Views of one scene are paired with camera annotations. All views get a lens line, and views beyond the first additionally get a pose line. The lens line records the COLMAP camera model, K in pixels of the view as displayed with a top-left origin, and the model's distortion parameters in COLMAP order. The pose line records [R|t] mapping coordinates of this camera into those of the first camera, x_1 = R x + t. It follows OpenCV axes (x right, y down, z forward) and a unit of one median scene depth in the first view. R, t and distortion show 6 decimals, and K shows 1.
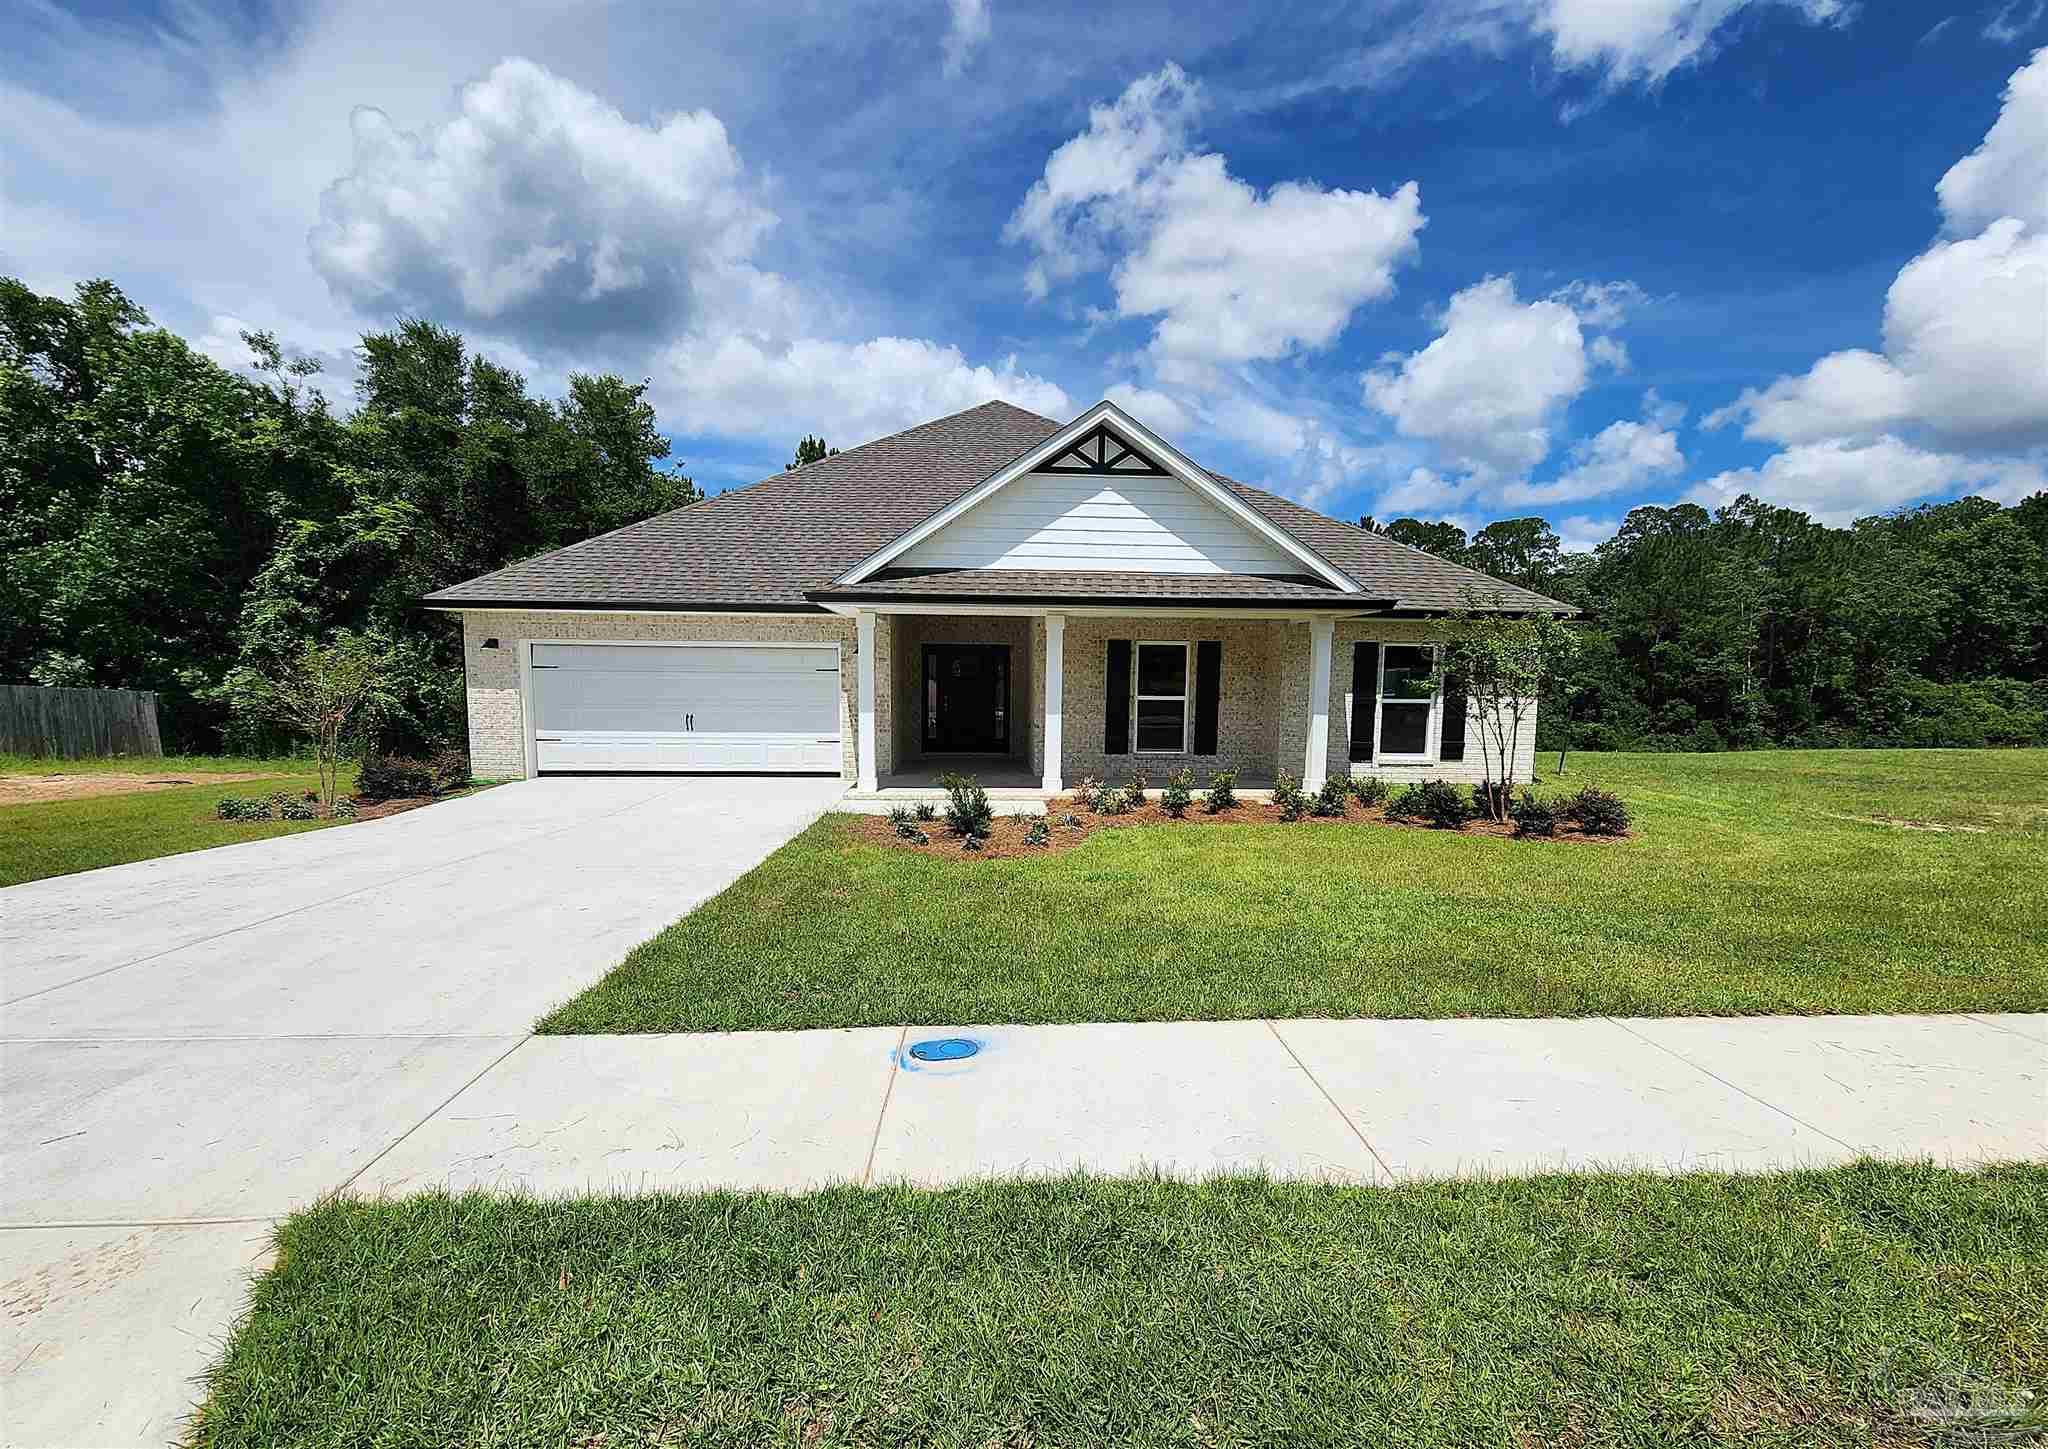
lens RADIAL K [[852.9, 0, 1022.6], [0, 852.9, 777.1], [0, 0, 1]] dist [0.000941, 0.000350]
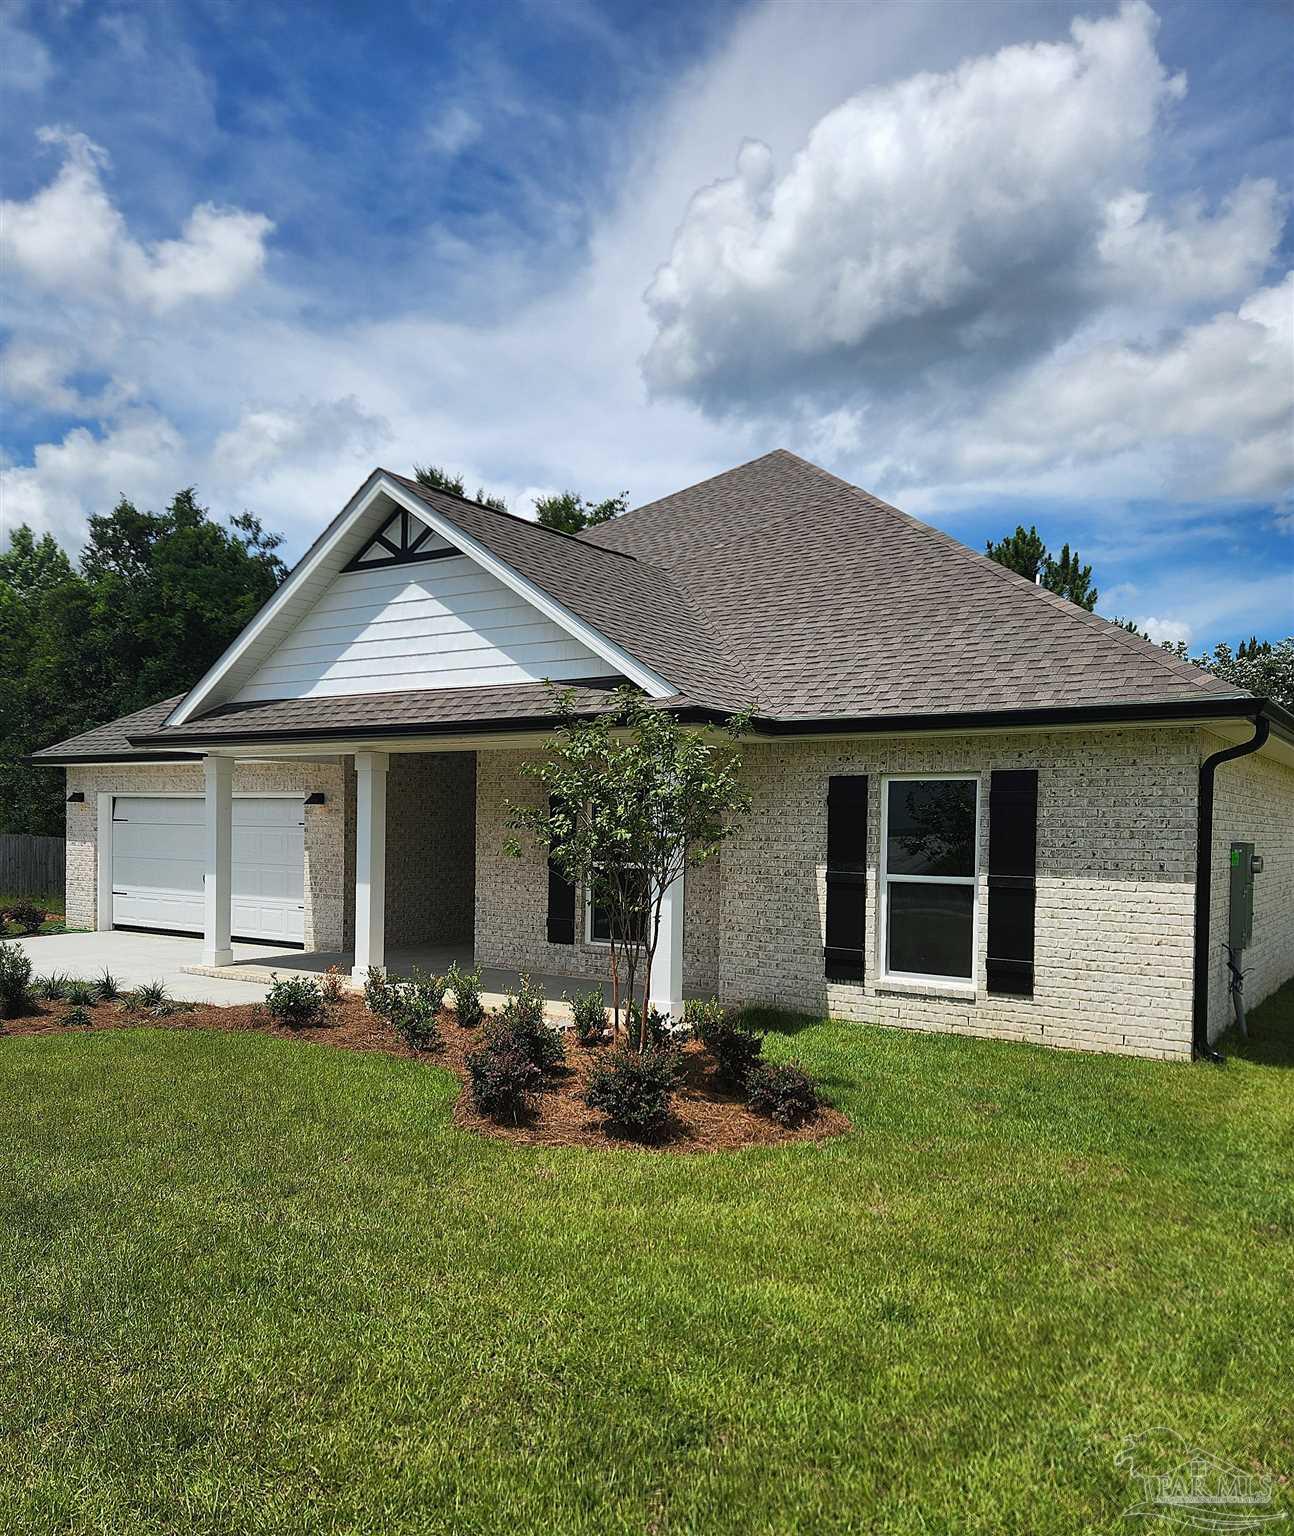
lens RADIAL K [[1170.3, 0, 646.0], [0, 1170.3, 875.4], [0, 0, 1]] dist [0.071558, 0.000261]
pose [[0.786965, 0.027100, -0.616402, 0.887651], [-0.076733, 0.995578, -0.054196, -0.041971], [0.612207, 0.089949, 0.785564, 0.335124]]
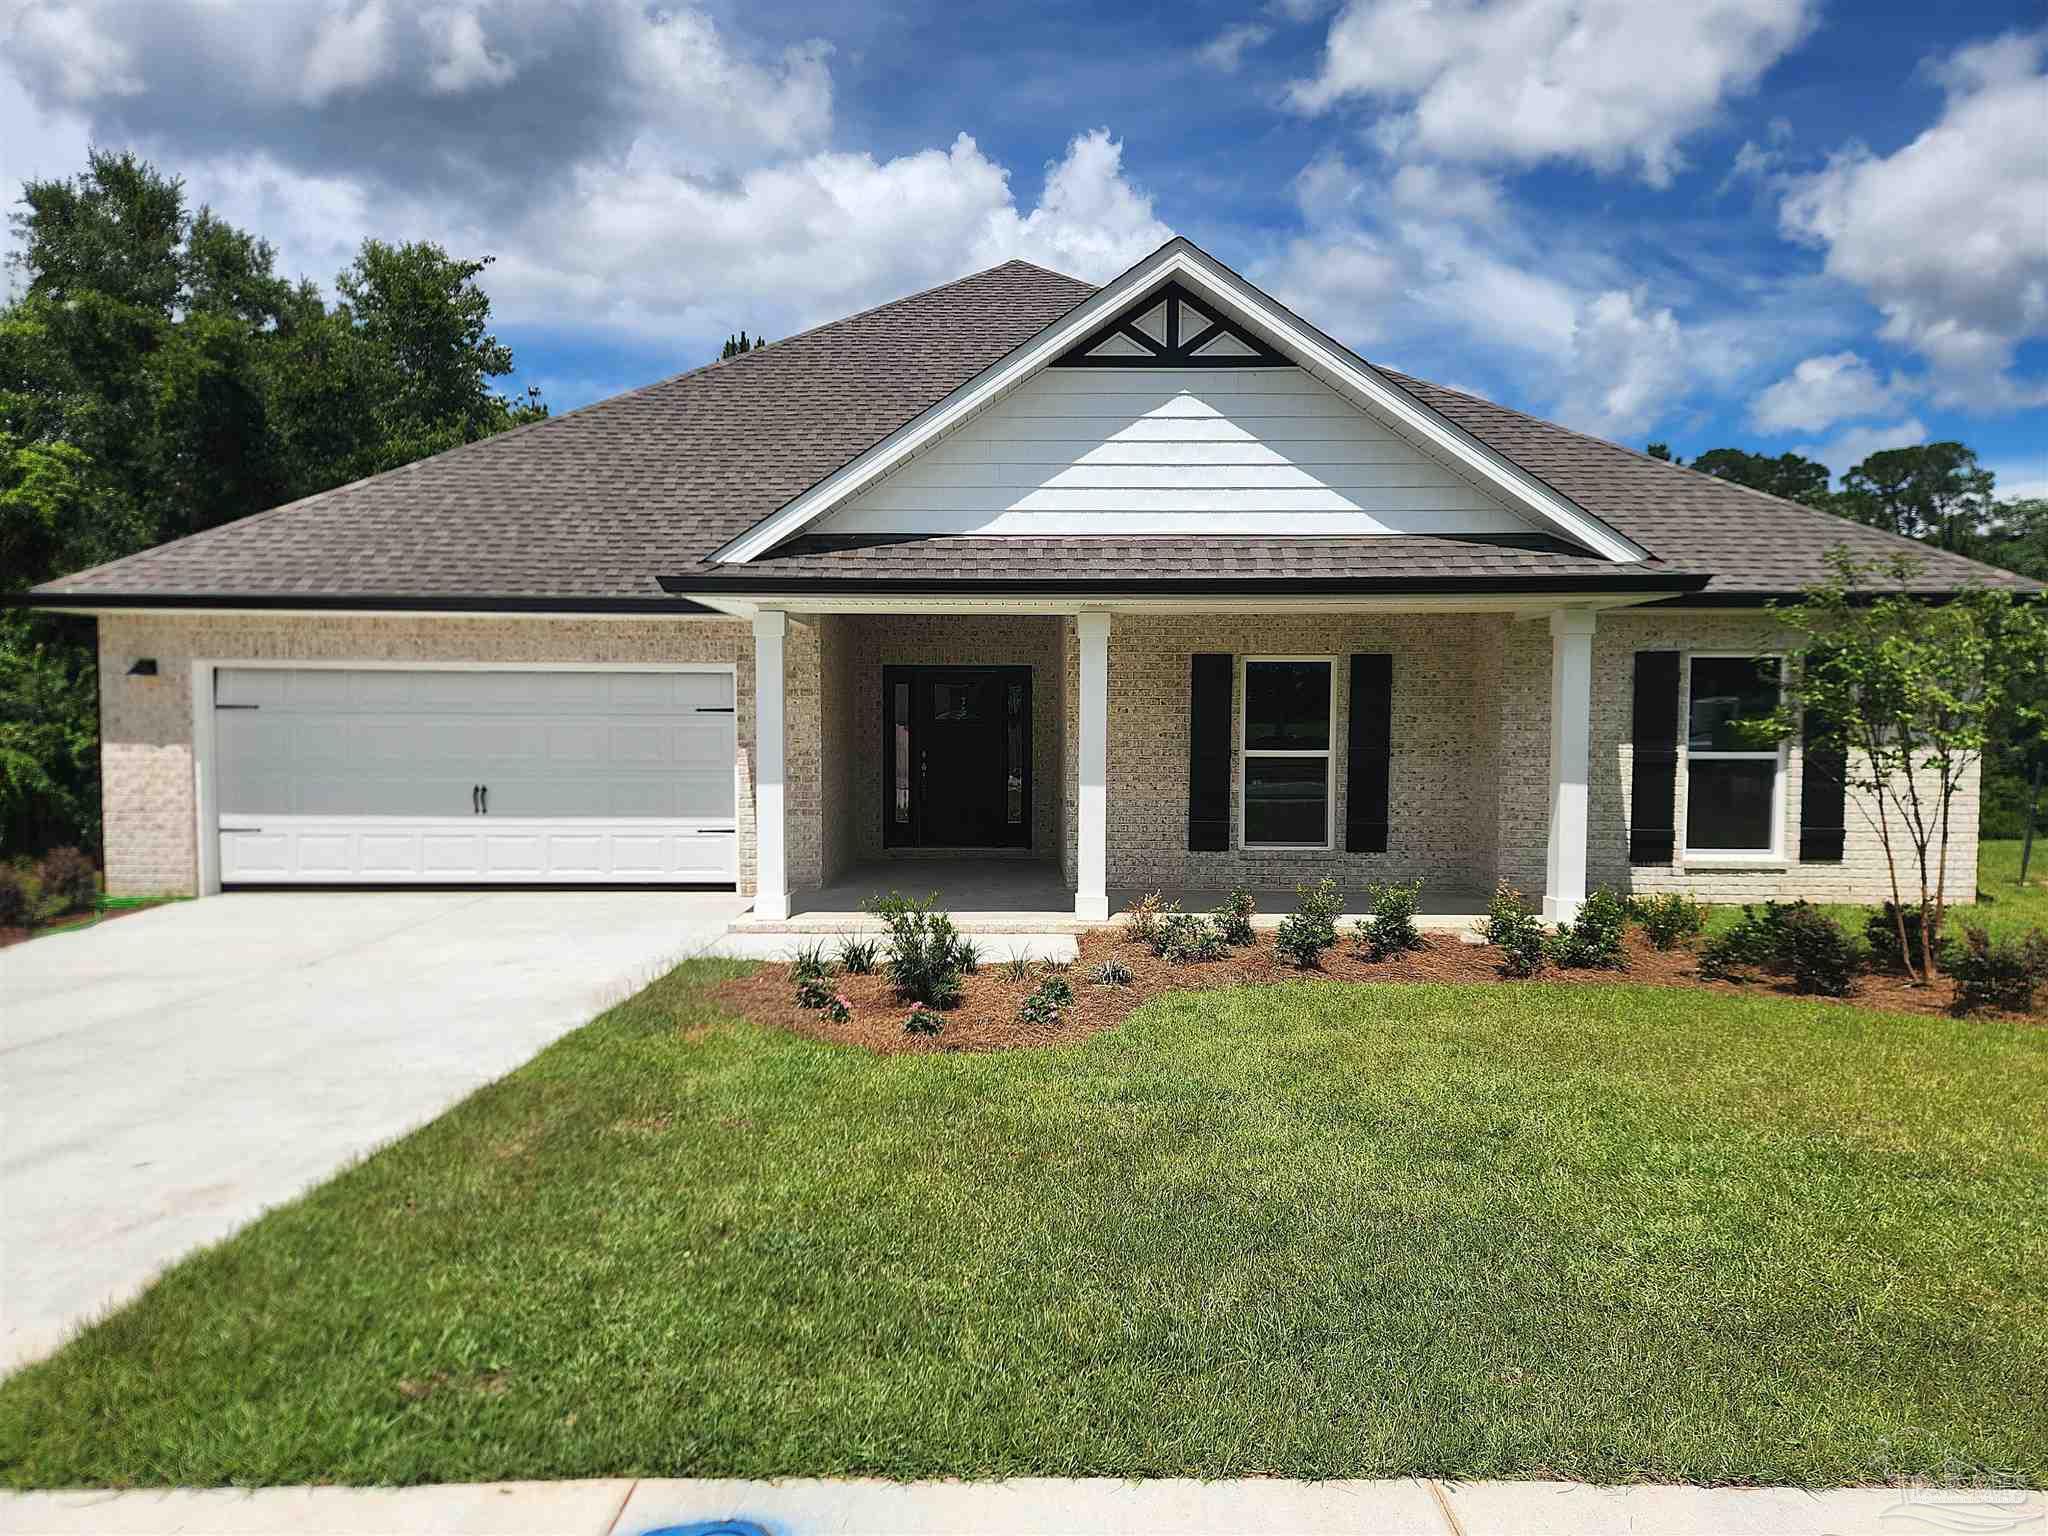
lens RADIAL K [[1360.8, 0, 1021.7], [0, 1360.8, 804.6], [0, 0, 1]] dist [0.081432, -0.083303]
pose [[0.998551, -0.004109, -0.053664, 0.038677], [0.001225, 0.998559, -0.053660, -0.010420], [0.053807, 0.053516, 0.997116, 0.086203]]
